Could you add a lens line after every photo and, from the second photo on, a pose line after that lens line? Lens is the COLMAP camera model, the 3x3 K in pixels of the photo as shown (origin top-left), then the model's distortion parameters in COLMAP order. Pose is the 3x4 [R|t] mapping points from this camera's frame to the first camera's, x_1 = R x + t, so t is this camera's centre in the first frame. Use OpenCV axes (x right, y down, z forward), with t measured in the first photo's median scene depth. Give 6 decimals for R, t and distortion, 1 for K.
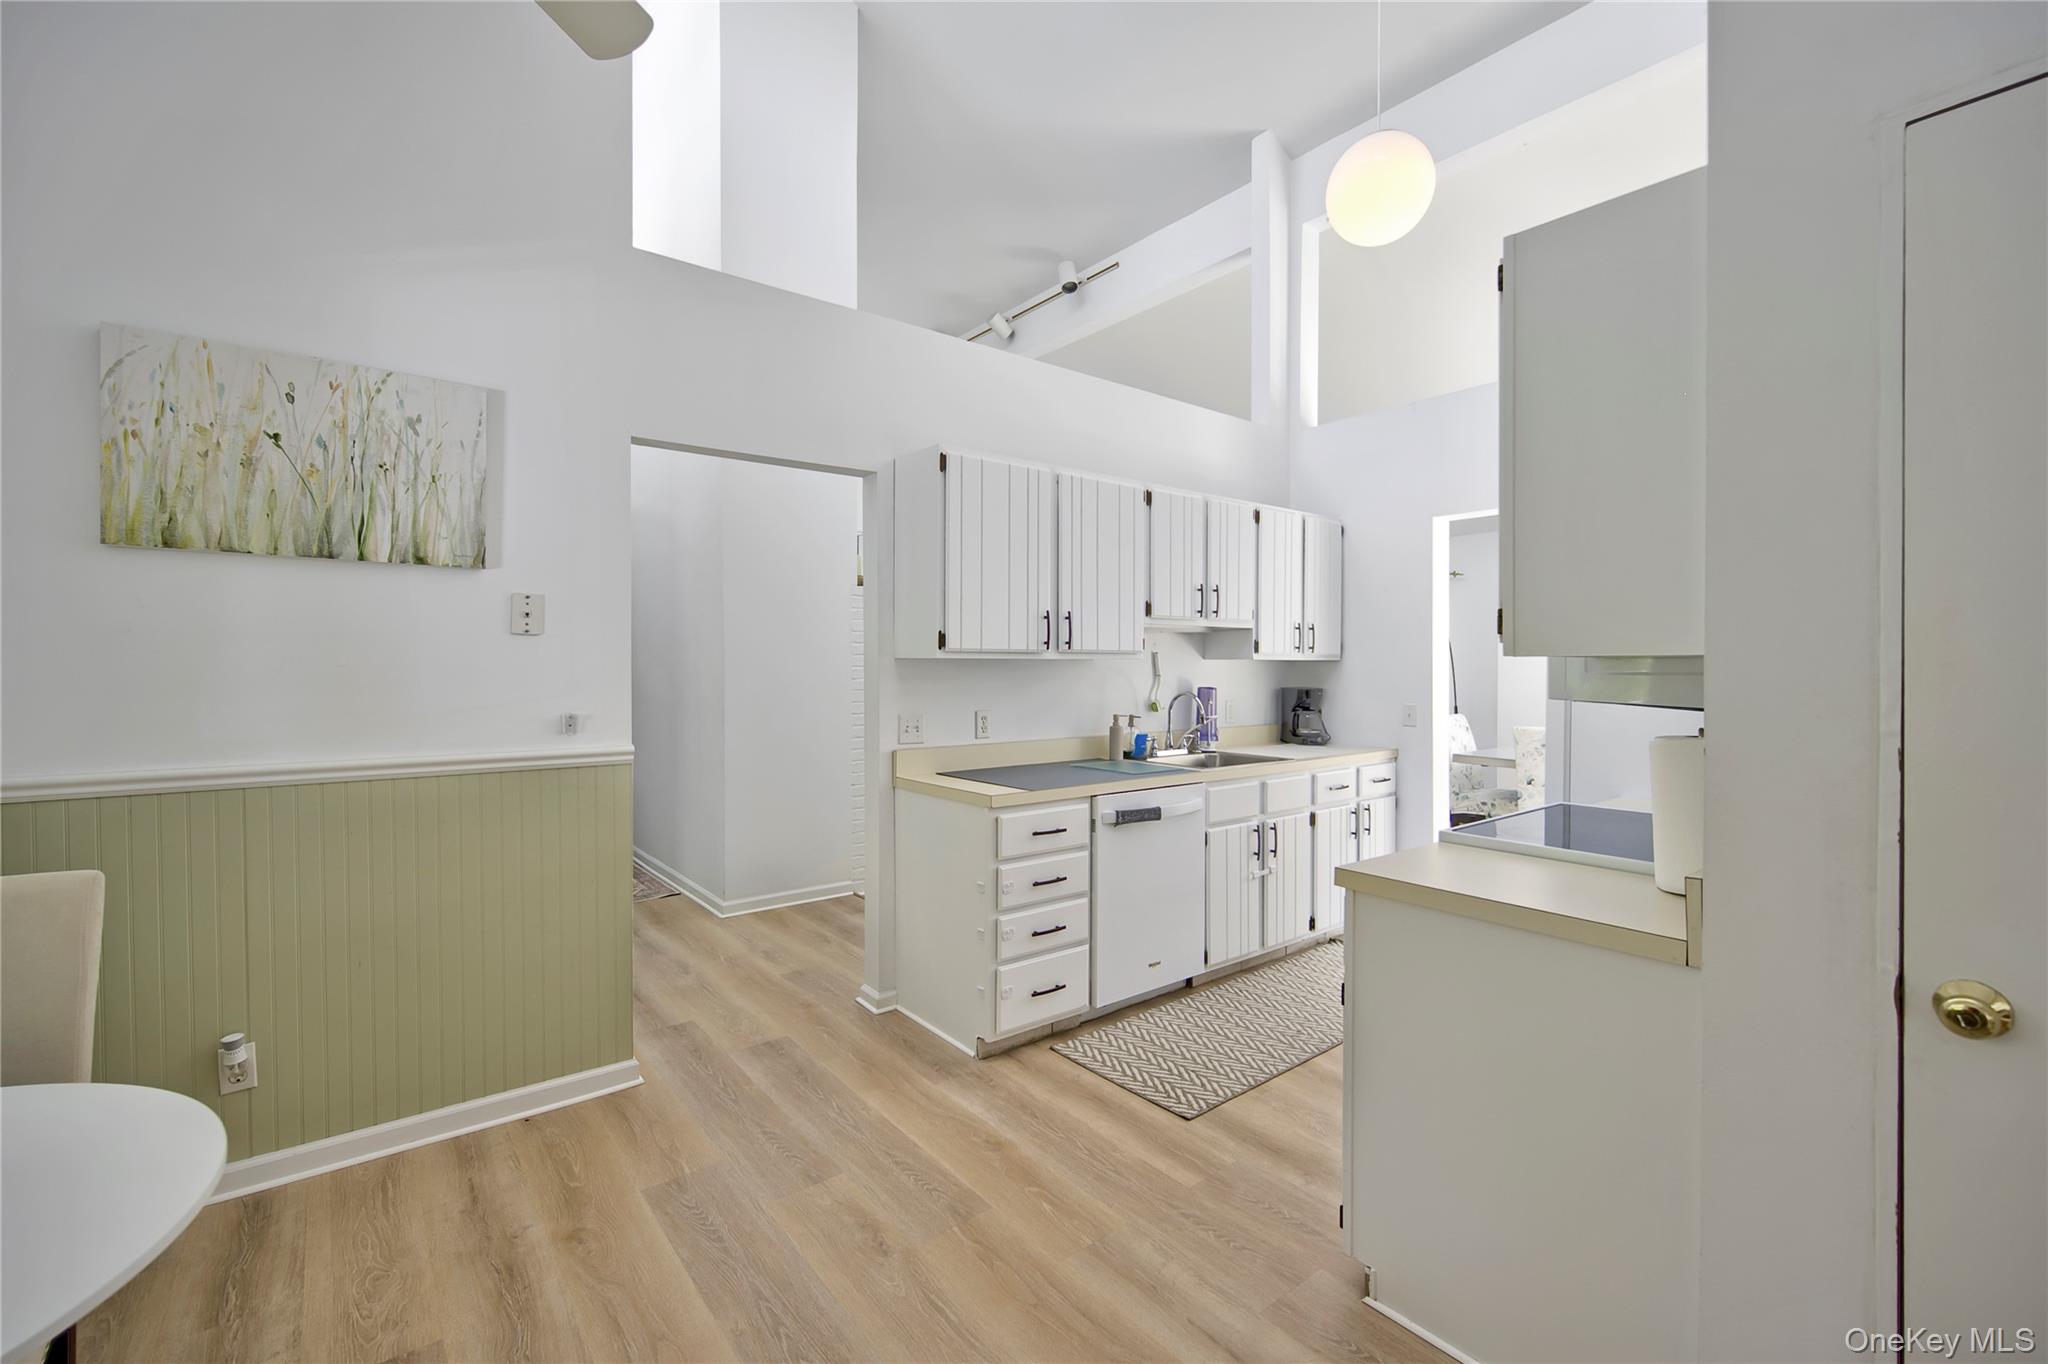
lens RADIAL K [[836.4, 0, 1017.5], [0, 836.4, 673.5], [0, 0, 1]] dist [0.001271, -0.000094]
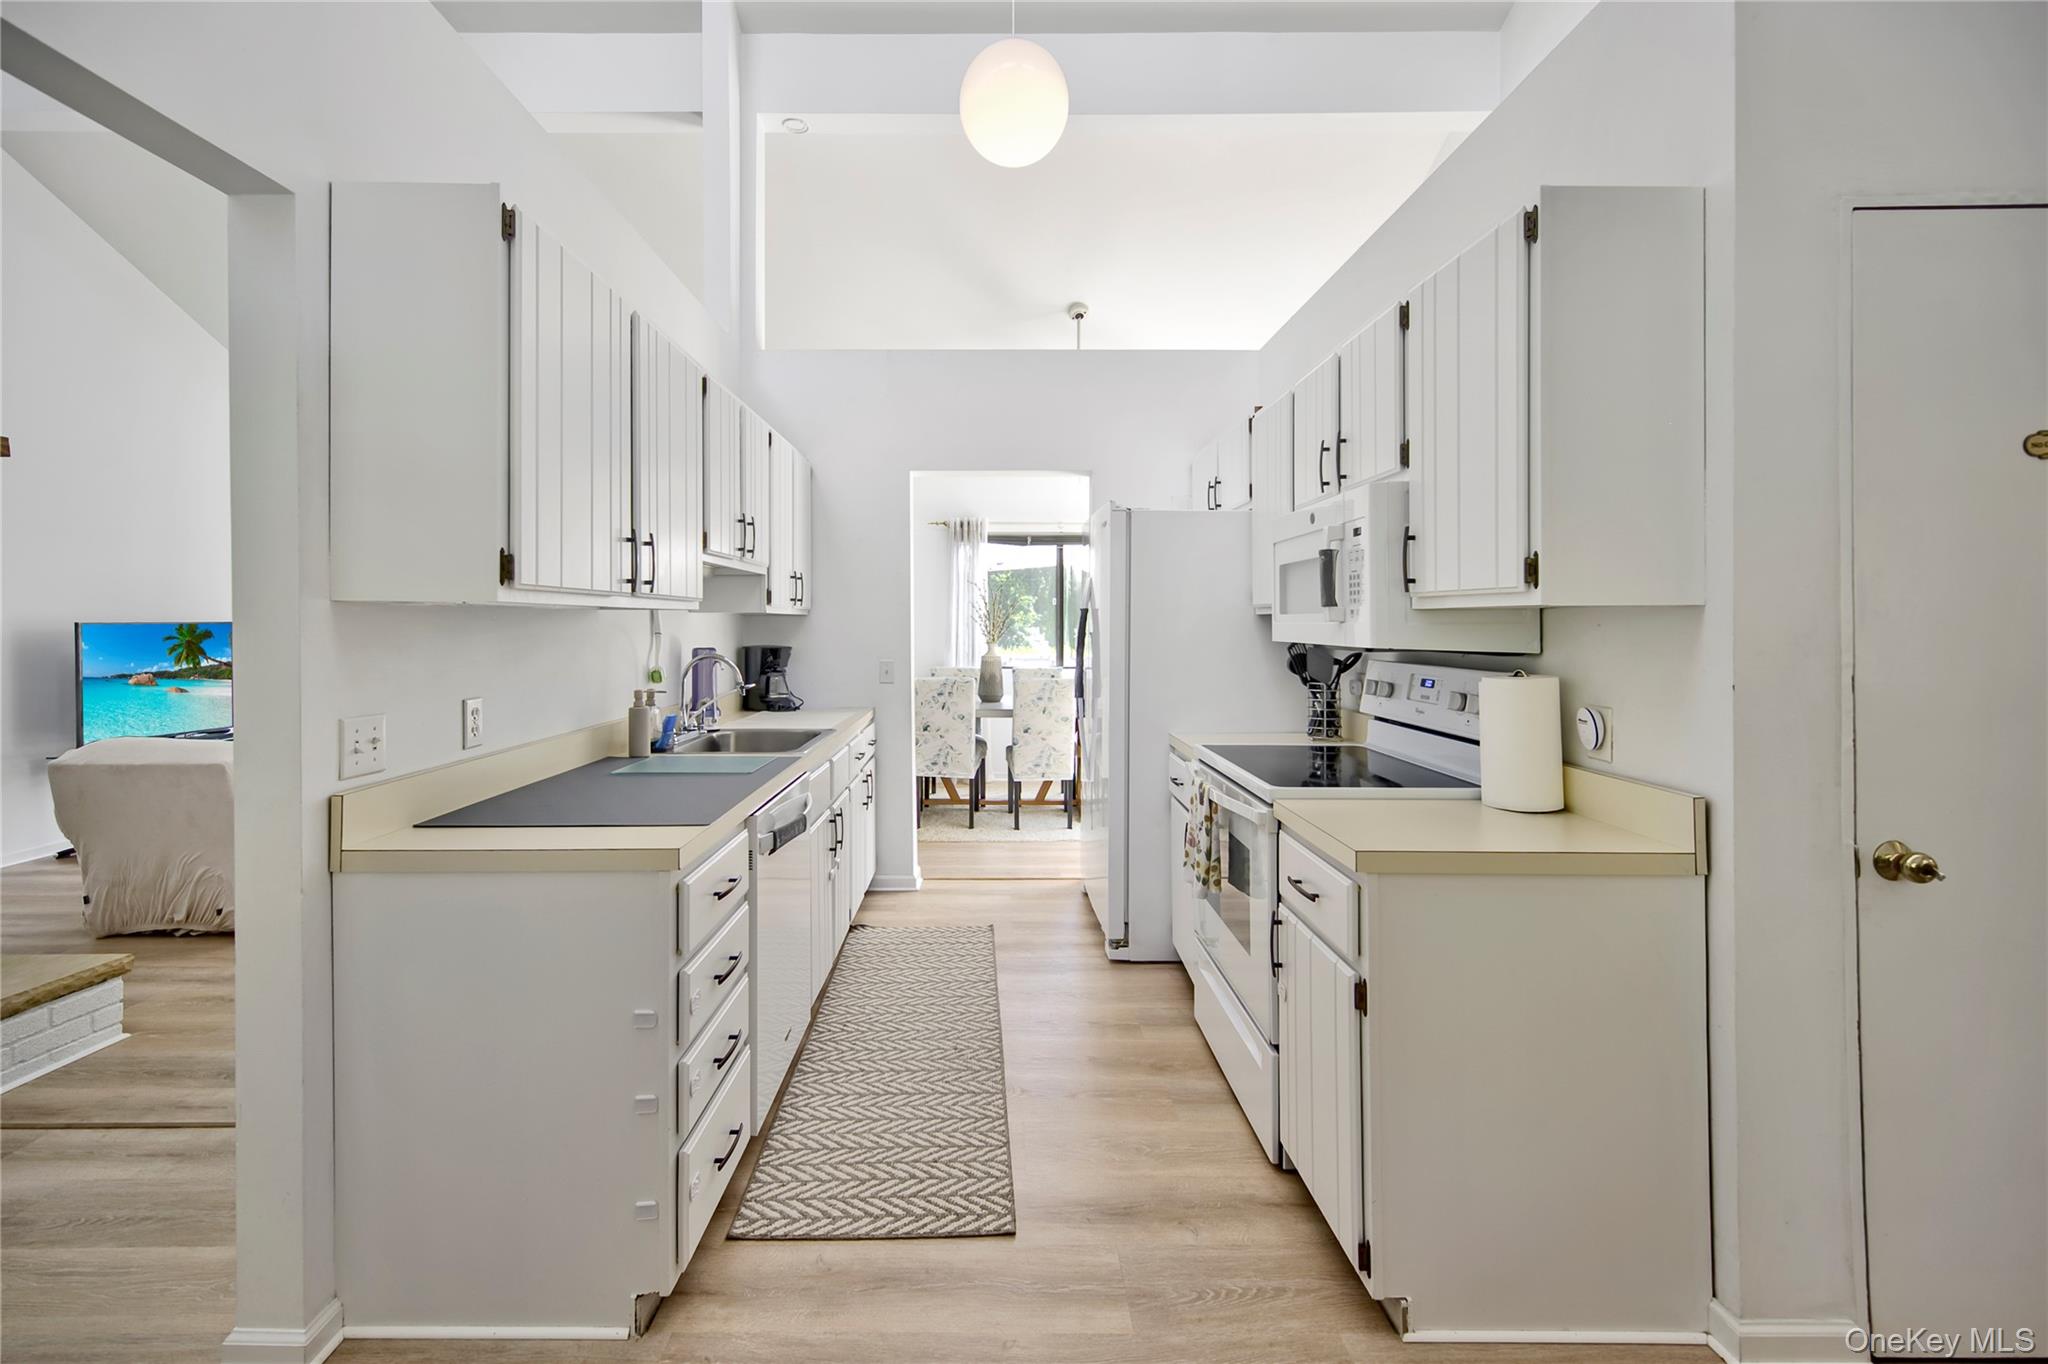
lens RADIAL K [[836.4, 0, 1029.9], [0, 836.4, 627.8], [0, 0, 1]] dist [0.001271, -0.000094]
pose [[0.628099, -0.005502, 0.778114, -0.267588], [0.008680, 0.999962, 0.000064, 0.000560], [-0.778085, 0.006714, 0.628123, 0.393527]]
